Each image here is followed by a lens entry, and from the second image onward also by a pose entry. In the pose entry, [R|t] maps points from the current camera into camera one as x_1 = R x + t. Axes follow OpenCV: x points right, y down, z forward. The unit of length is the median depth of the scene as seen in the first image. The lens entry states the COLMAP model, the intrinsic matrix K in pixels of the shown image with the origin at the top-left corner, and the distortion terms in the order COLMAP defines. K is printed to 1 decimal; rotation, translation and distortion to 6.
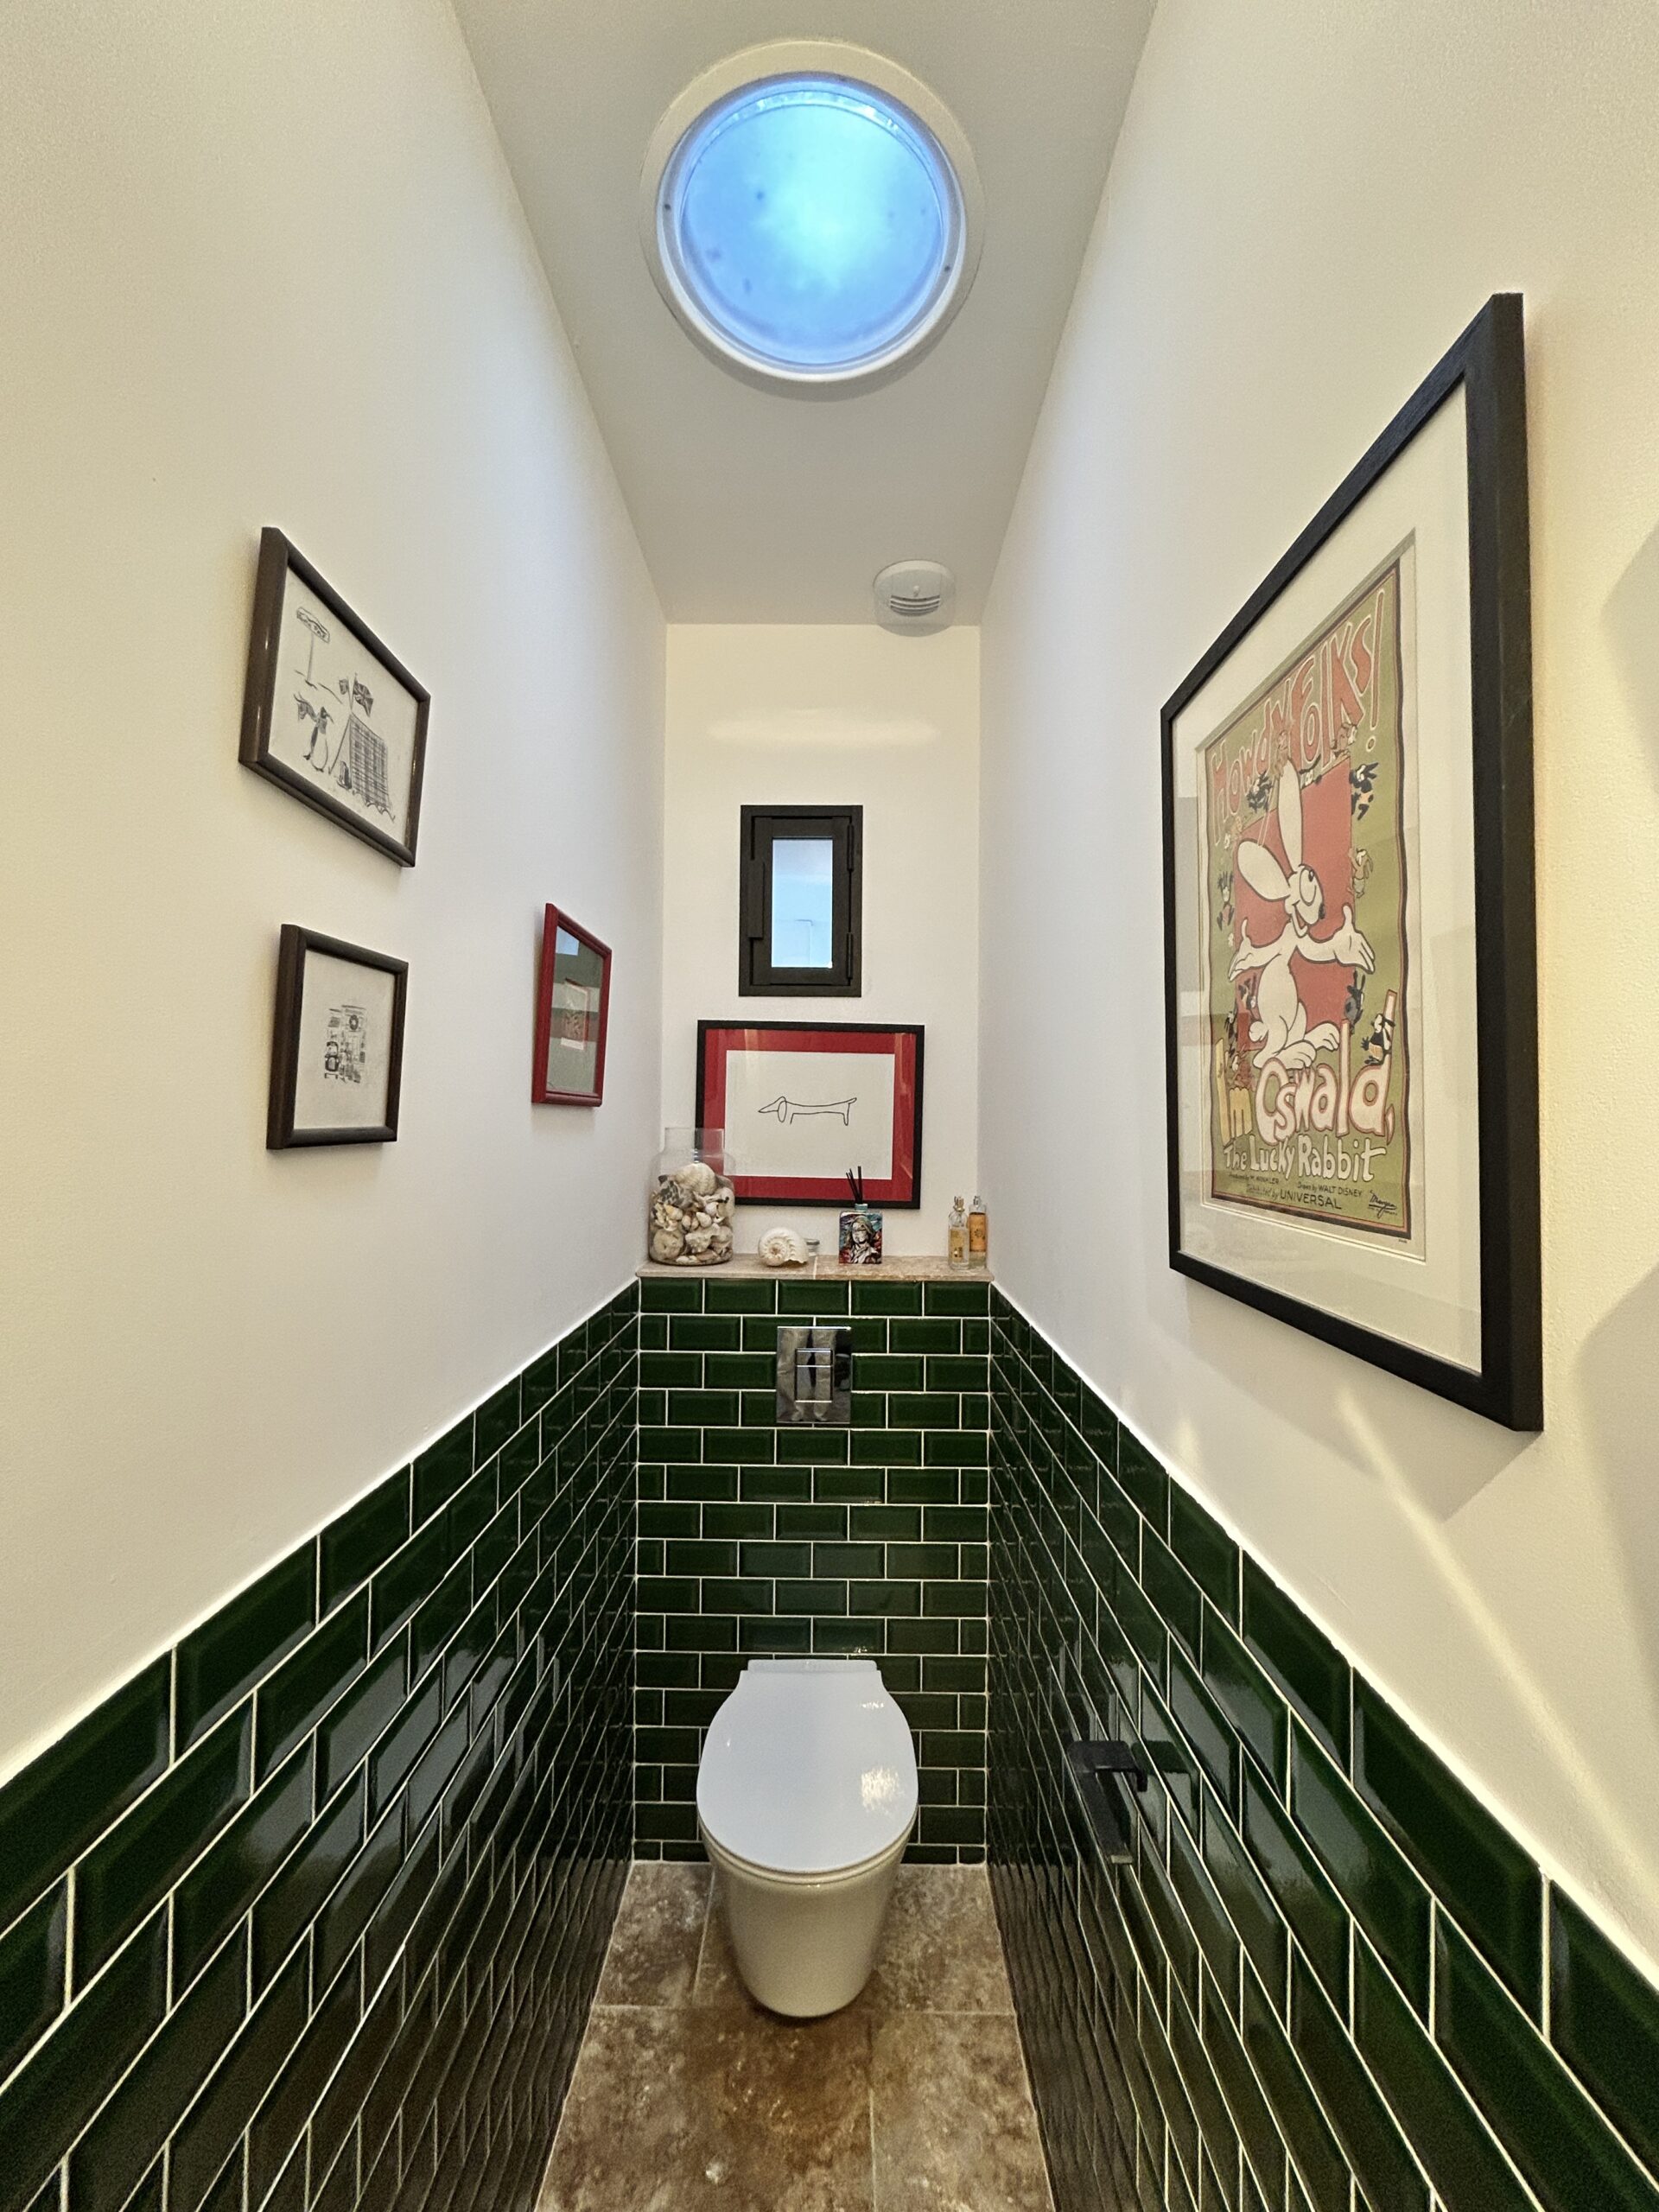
lens RADIAL K [[895.3, 0, 829.4], [0, 895.3, 1095.3], [0, 0, 1]] dist [-0.001751, 0.000550]
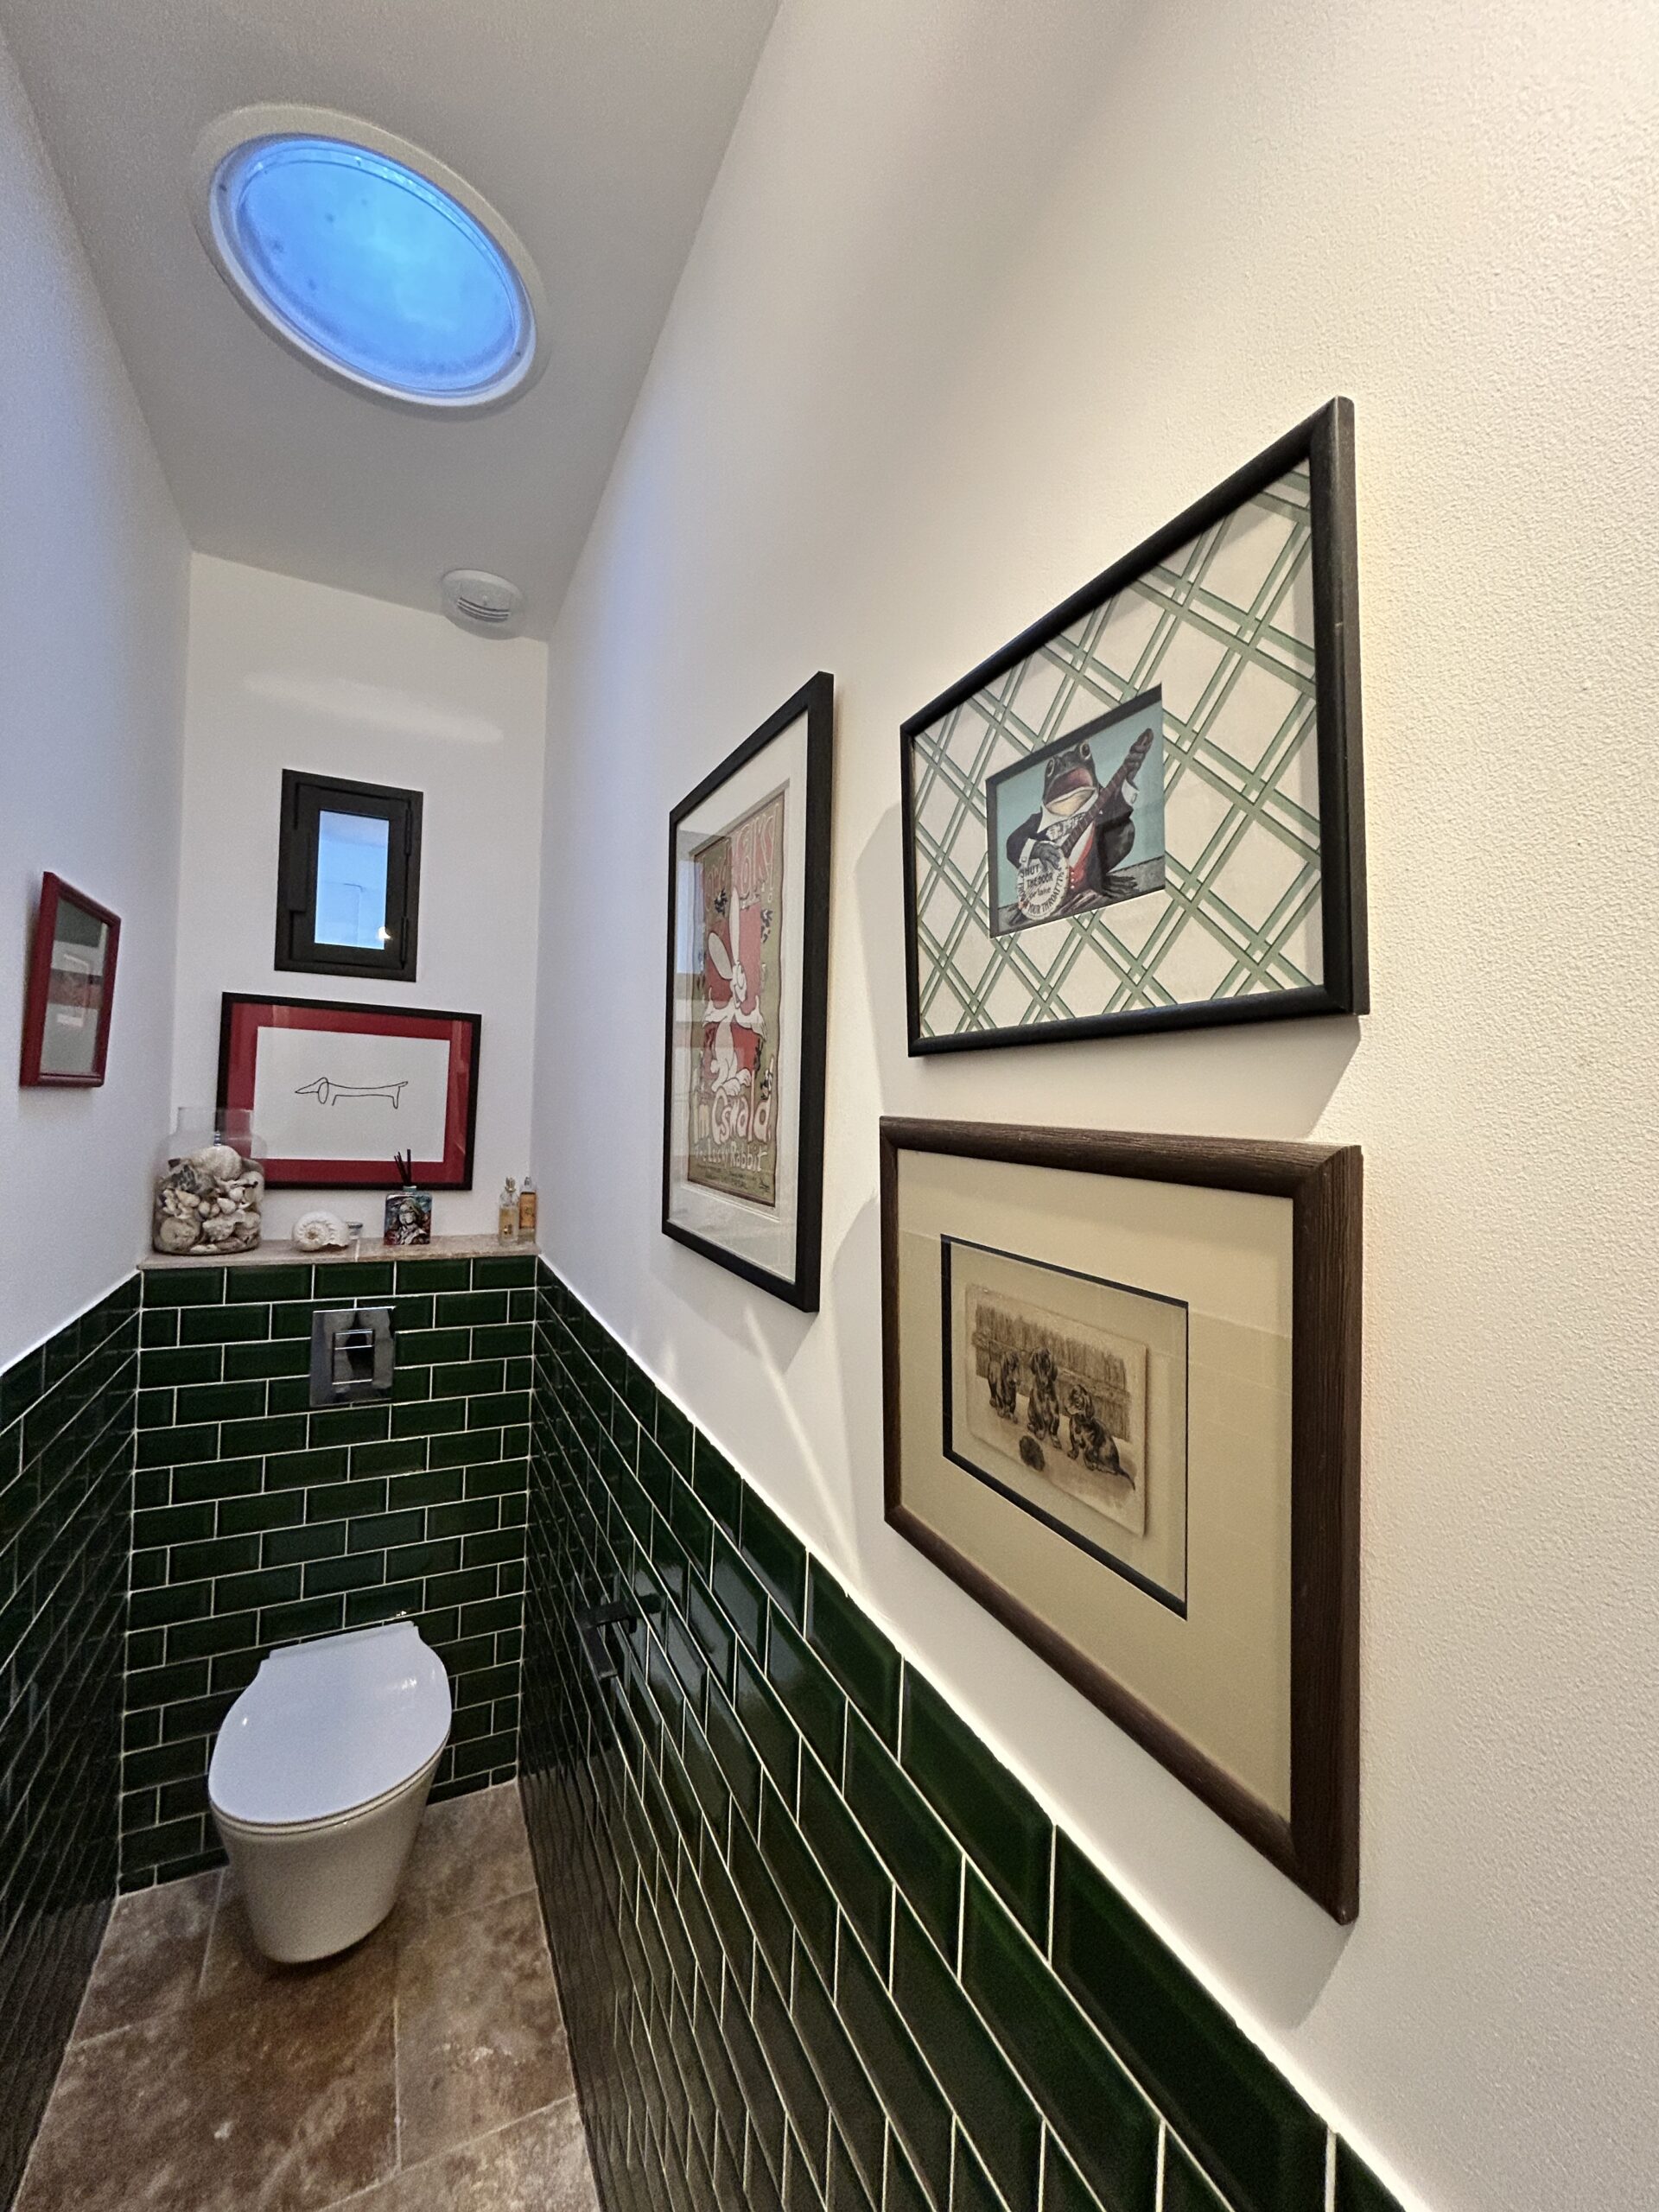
lens RADIAL K [[895.3, 0, 827.5], [0, 895.3, 1101.3], [0, 0, 1]] dist [-0.001751, 0.000550]
pose [[0.891920, 0.025561, 0.451470, -0.003248], [-0.040366, 0.998916, 0.023191, -0.020570], [-0.450387, -0.038909, 0.891985, -0.136146]]
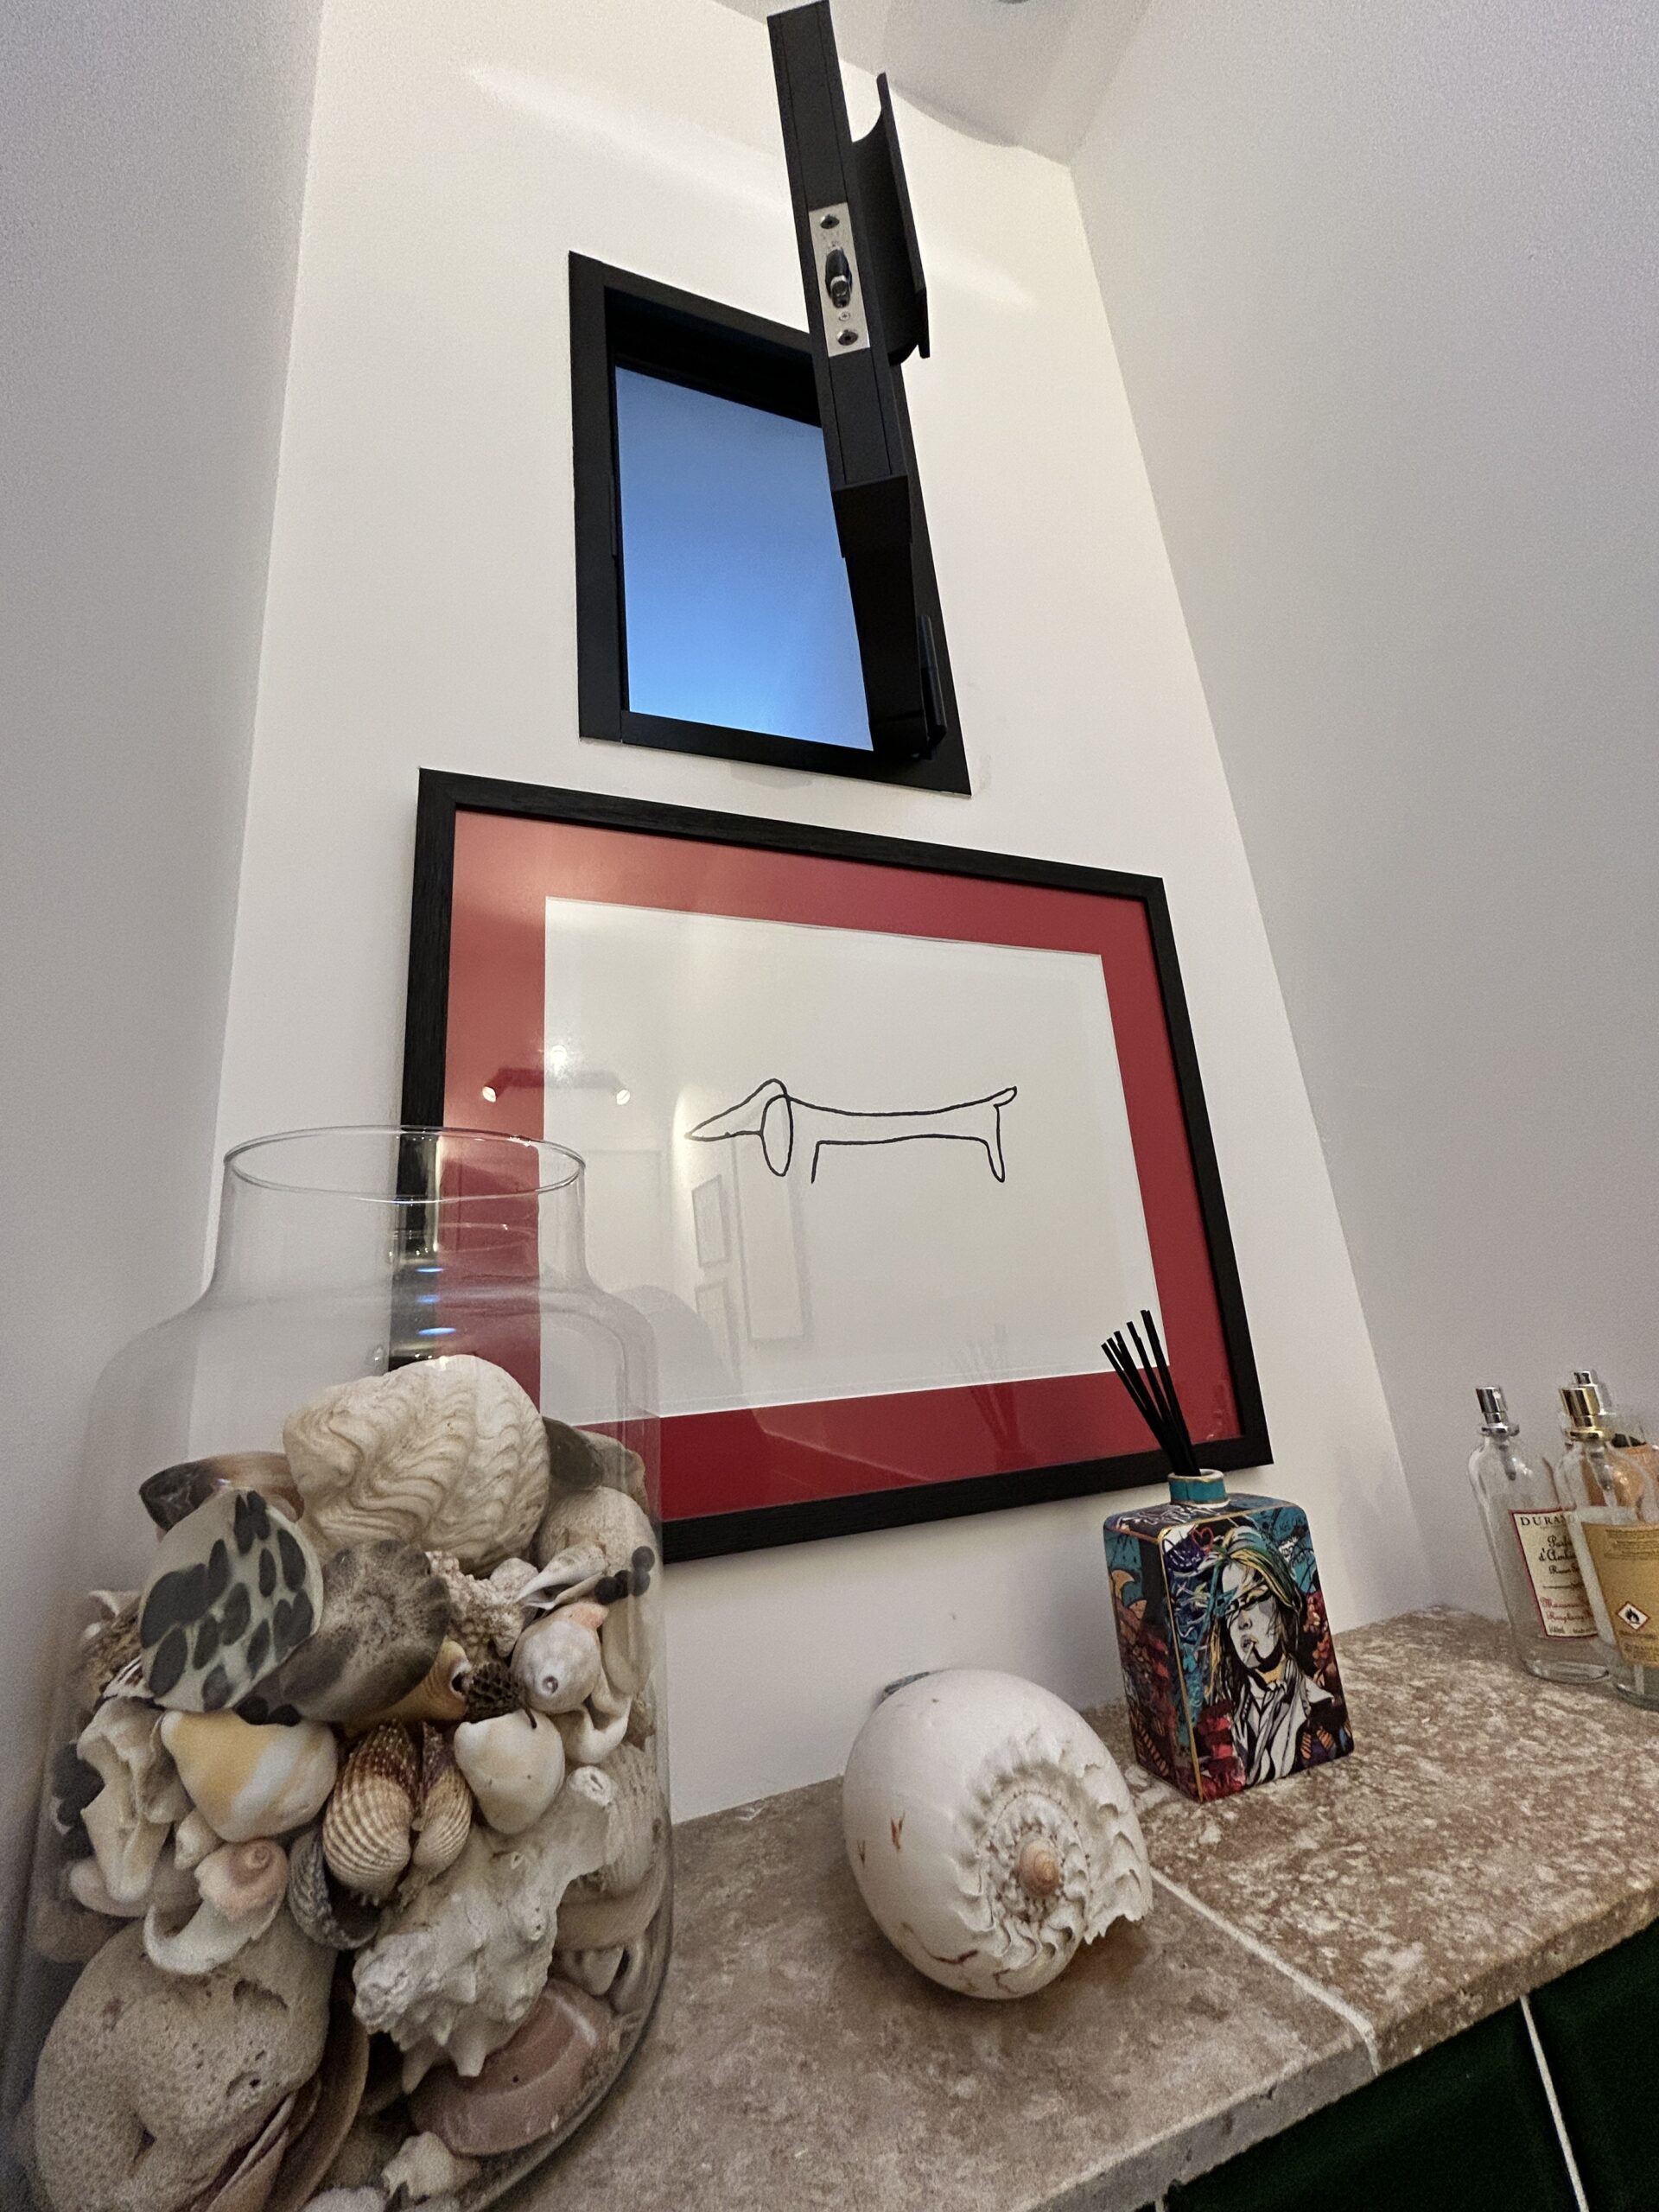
lens RADIAL K [[895.3, 0, 830.0], [0, 895.3, 1097.6], [0, 0, 1]] dist [-0.001751, 0.000550]
pose [[0.928319, 0.001740, 0.371780, -0.154919], [0.100893, 0.961284, -0.256425, 0.086319], [-0.357832, 0.275554, 0.892203, 0.885950]]
